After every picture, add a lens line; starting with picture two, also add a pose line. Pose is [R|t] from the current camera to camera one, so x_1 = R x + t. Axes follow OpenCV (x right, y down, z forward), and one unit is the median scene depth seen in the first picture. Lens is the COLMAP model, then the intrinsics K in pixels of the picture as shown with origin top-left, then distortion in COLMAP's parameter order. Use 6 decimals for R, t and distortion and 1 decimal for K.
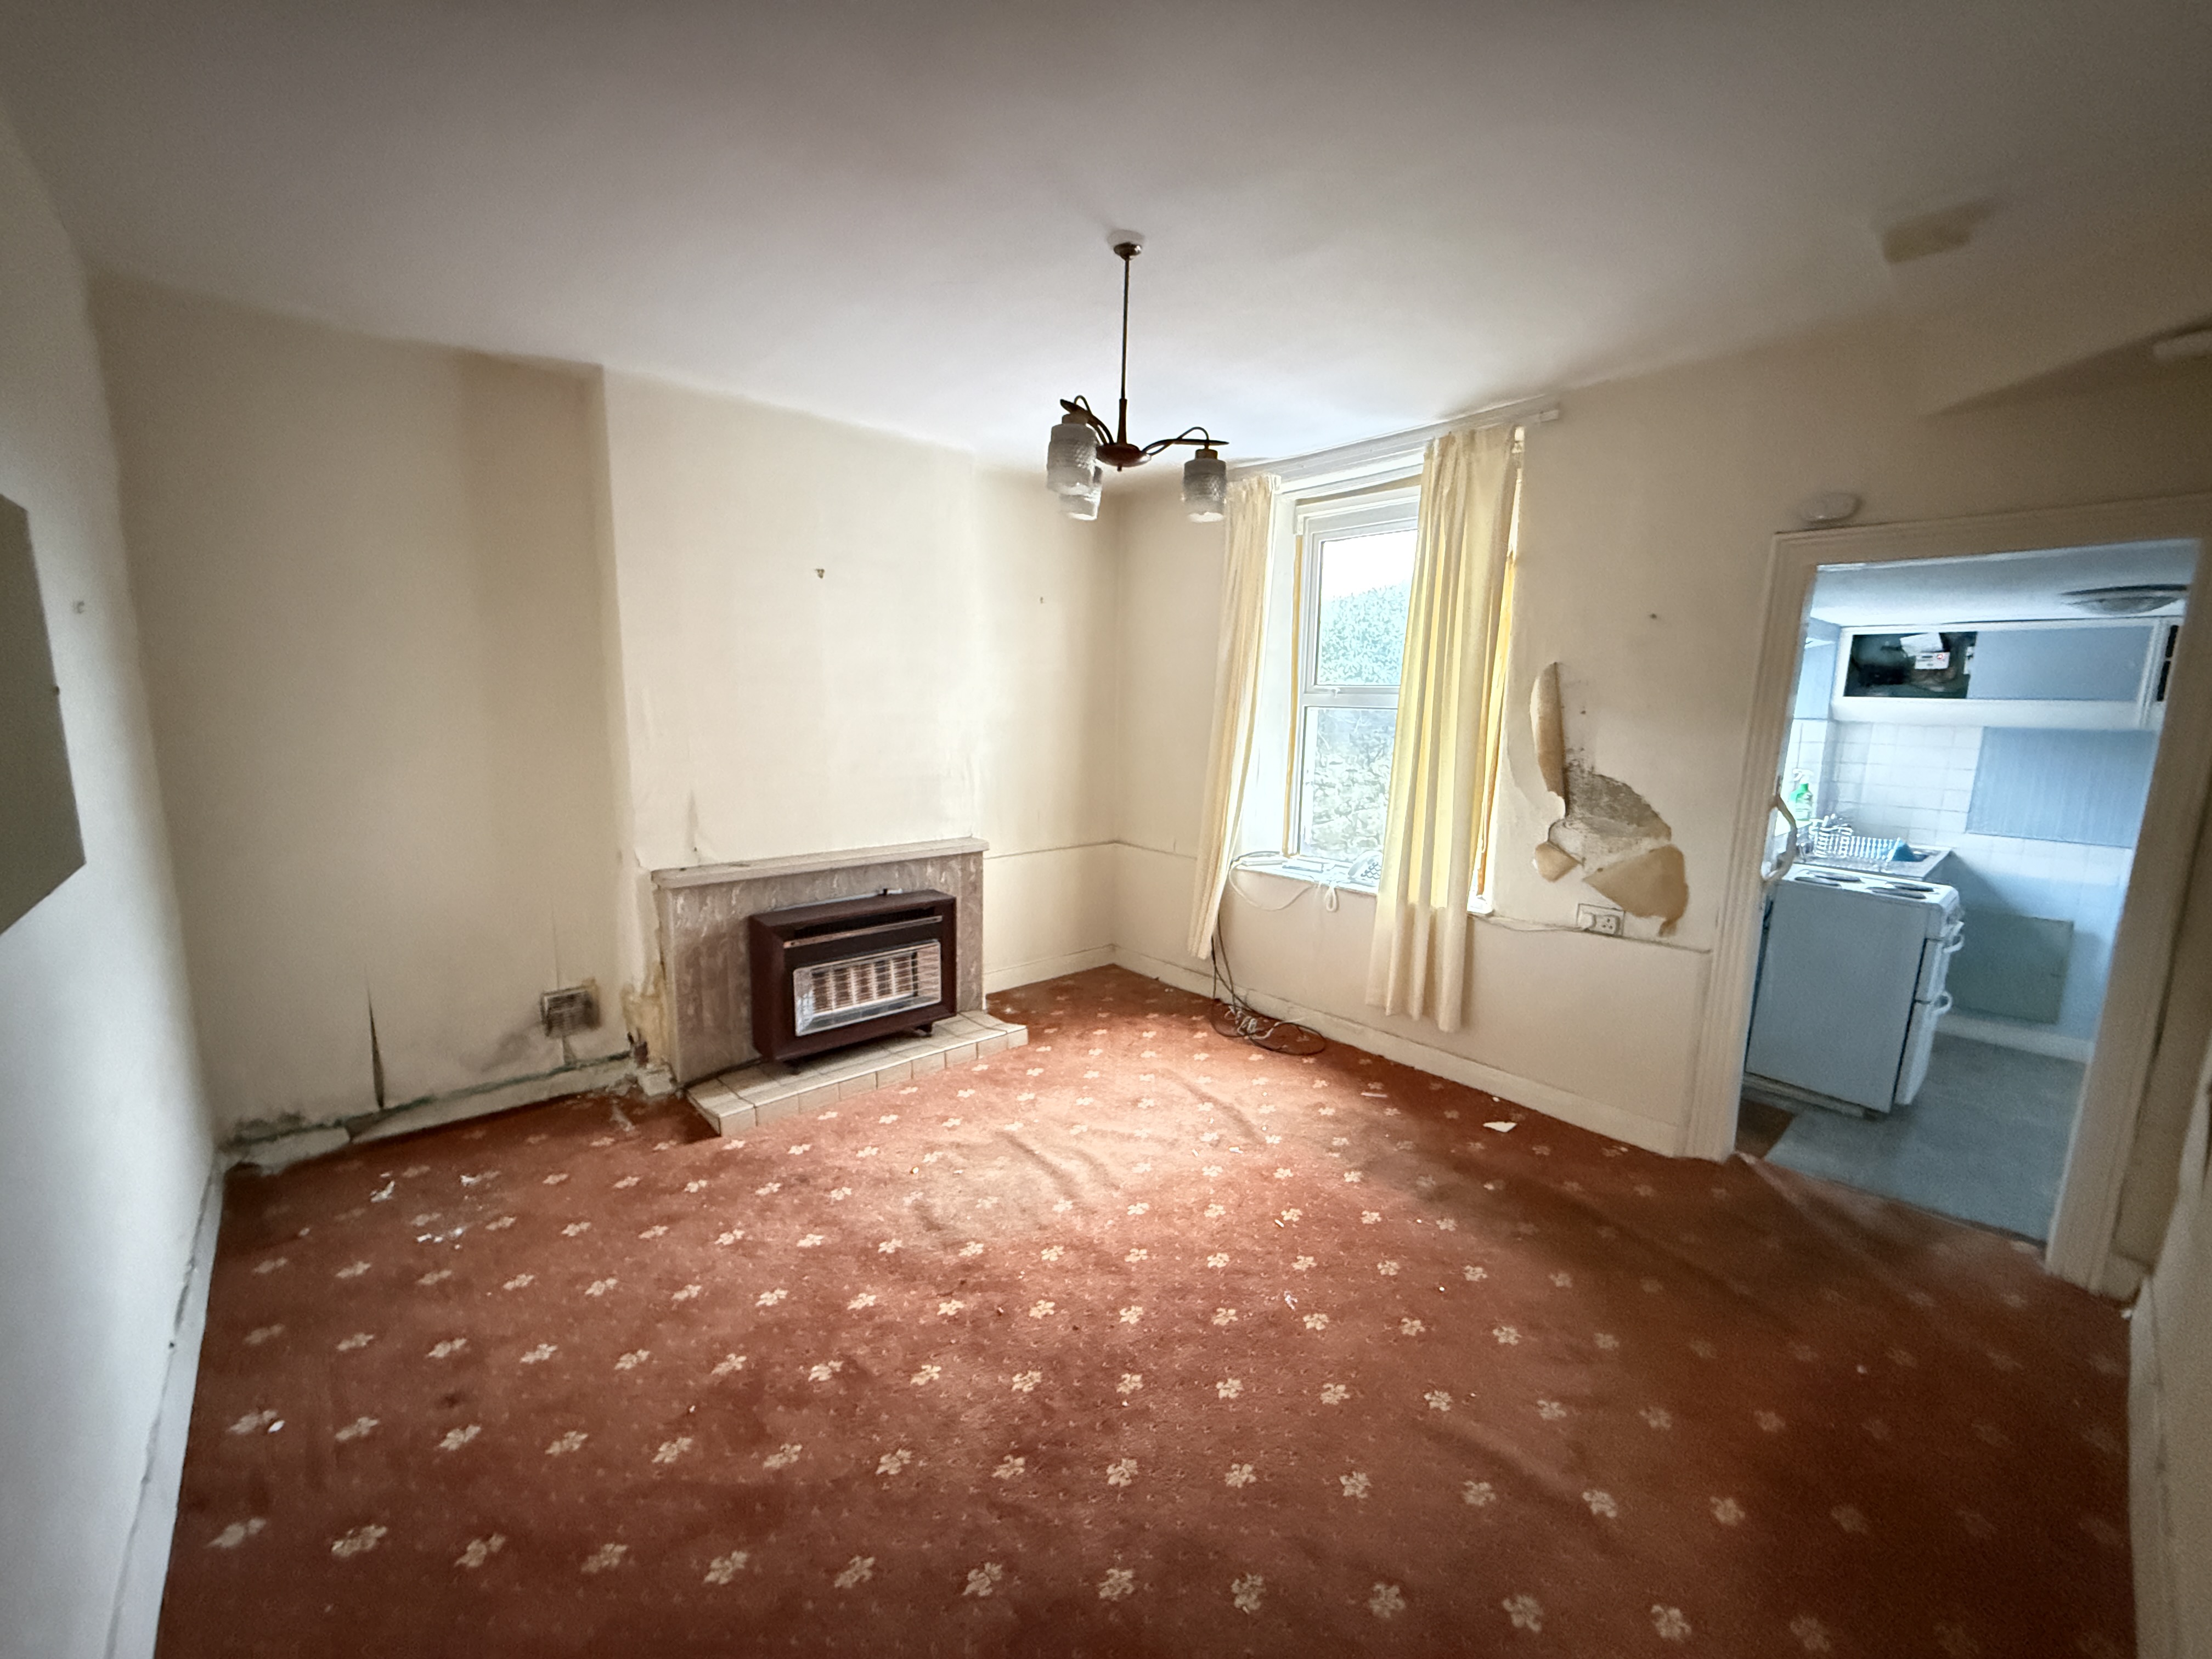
lens RADIAL K [[876.2, 0, 1103.2], [0, 876.2, 839.8], [0, 0, 1]] dist [0.001172, 0.000119]
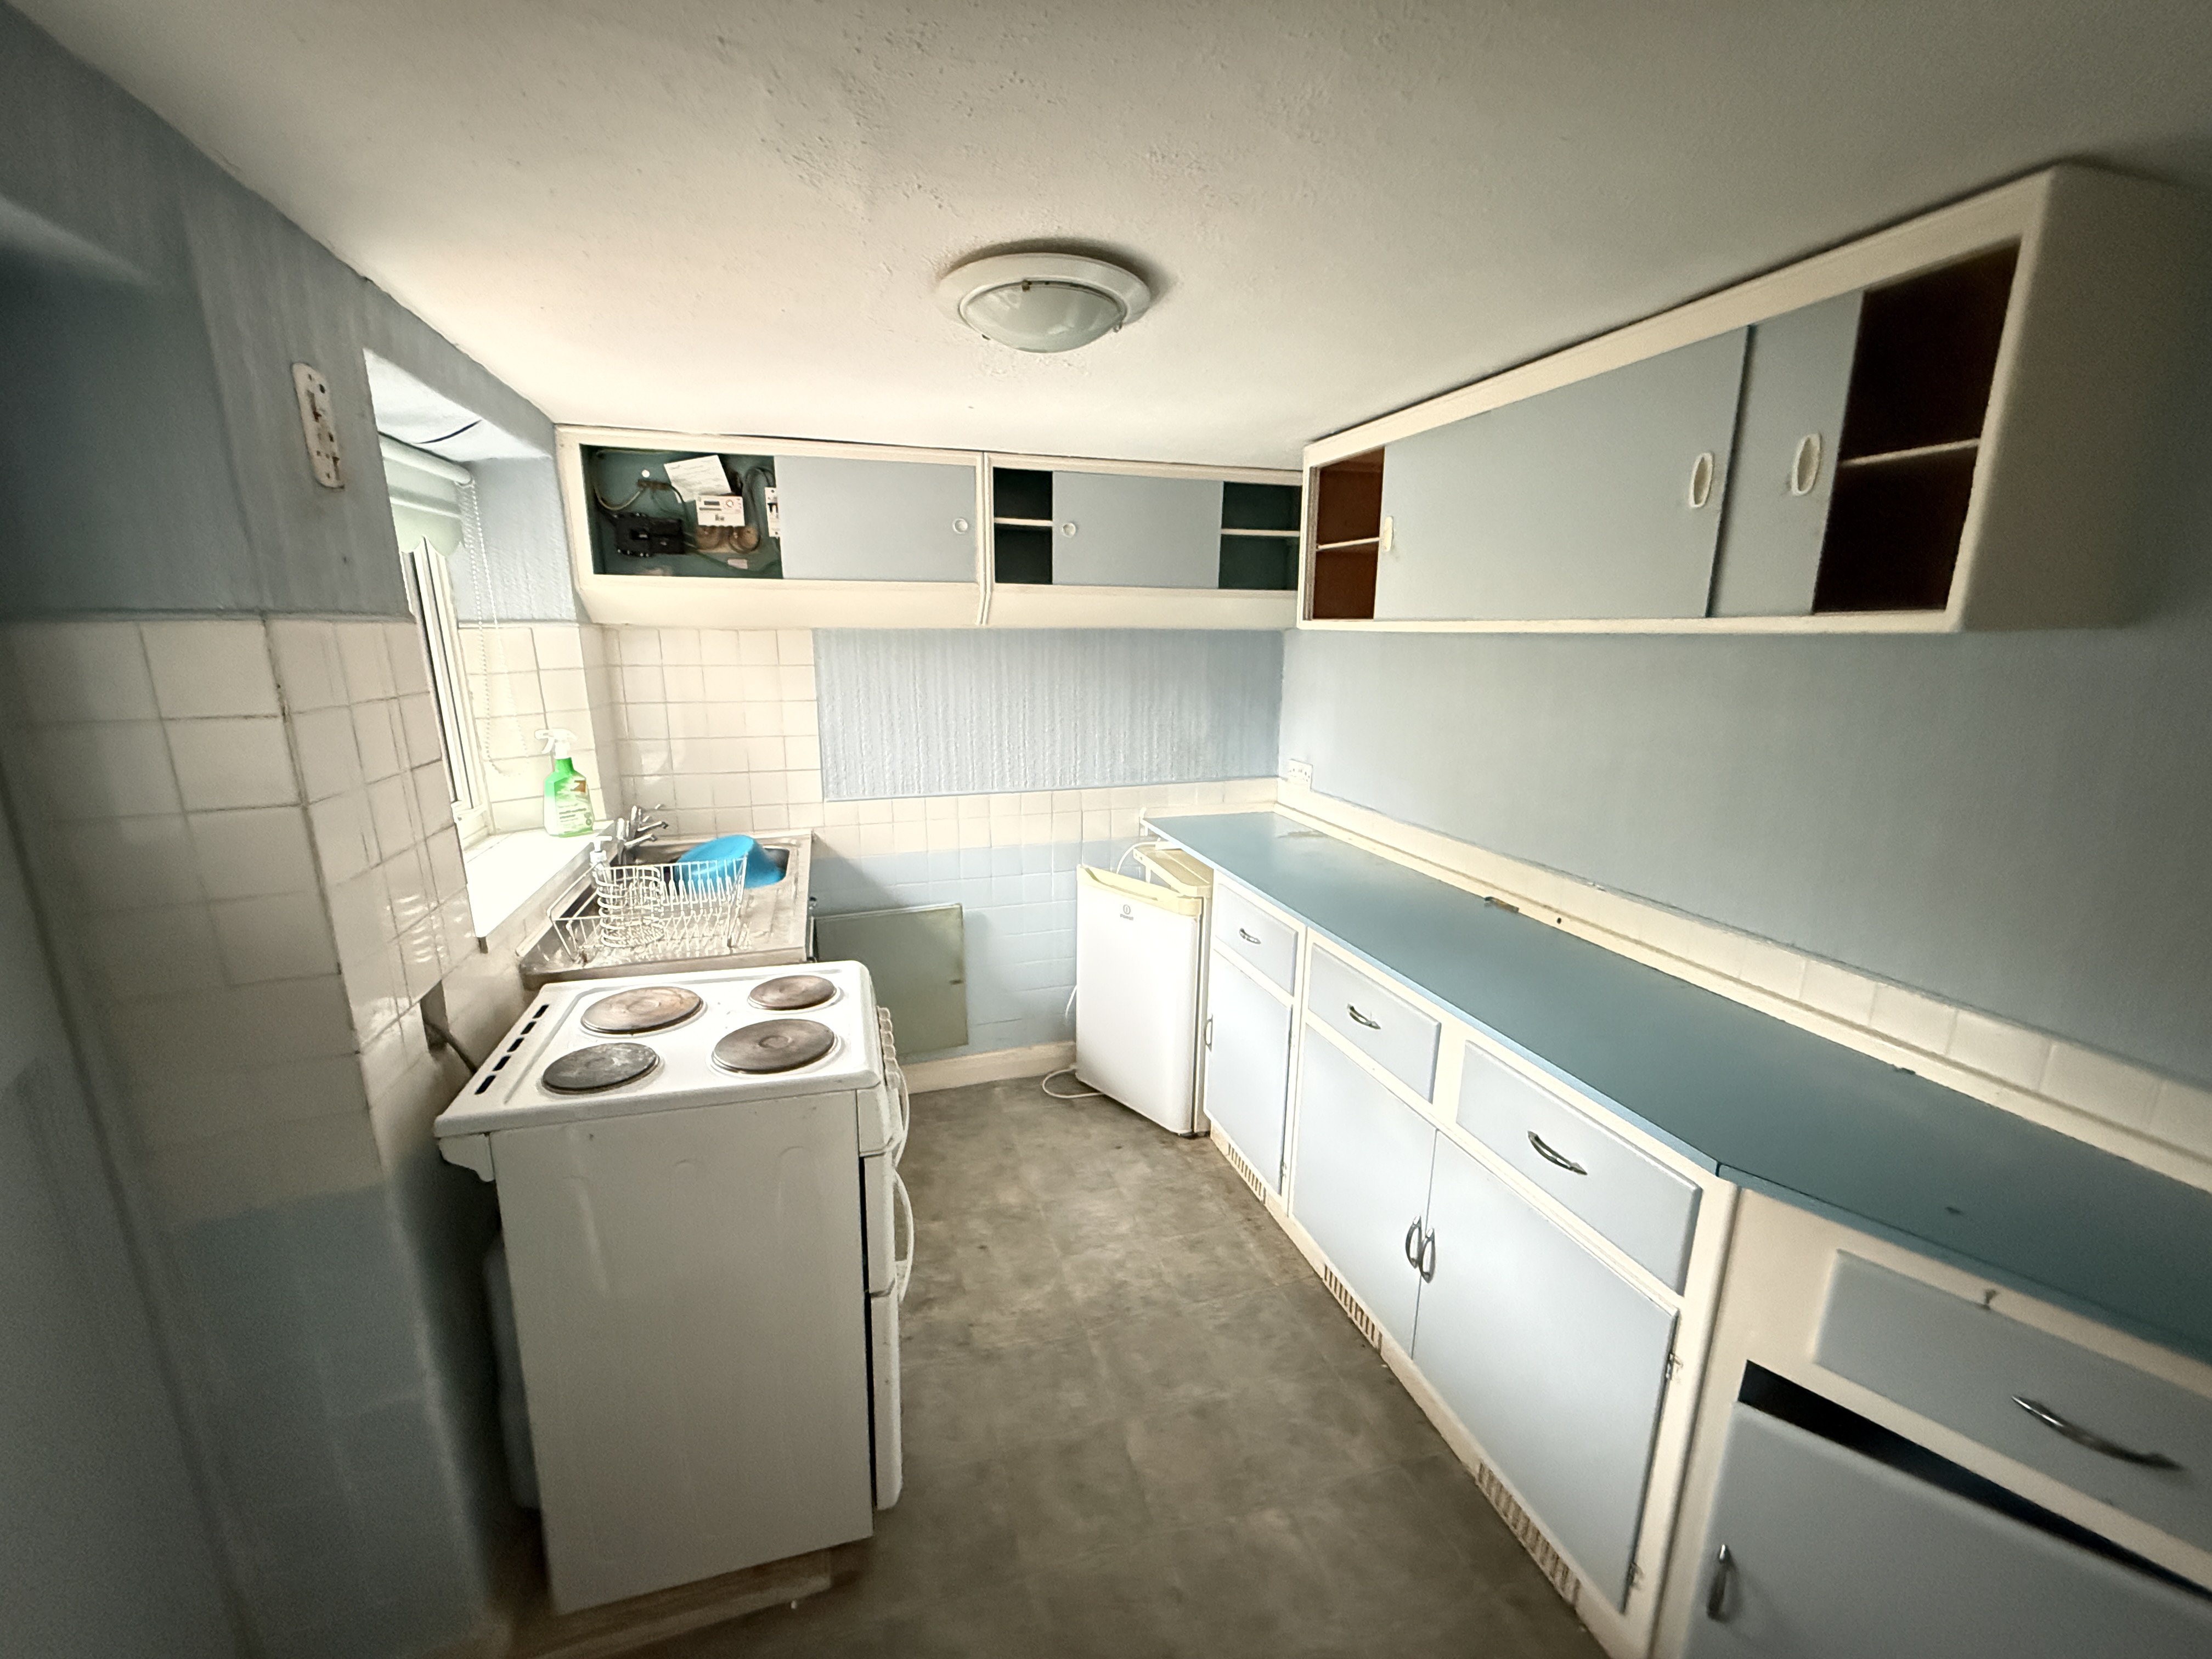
lens RADIAL K [[876.2, 0, 1107.0], [0, 876.2, 836.9], [0, 0, 1]] dist [0.001172, 0.000119]
pose [[0.411292, -0.223266, 0.883737, 0.507940], [0.145691, 0.973175, 0.178057, -0.066442], [-0.899785, 0.055519, 0.432787, 0.549559]]
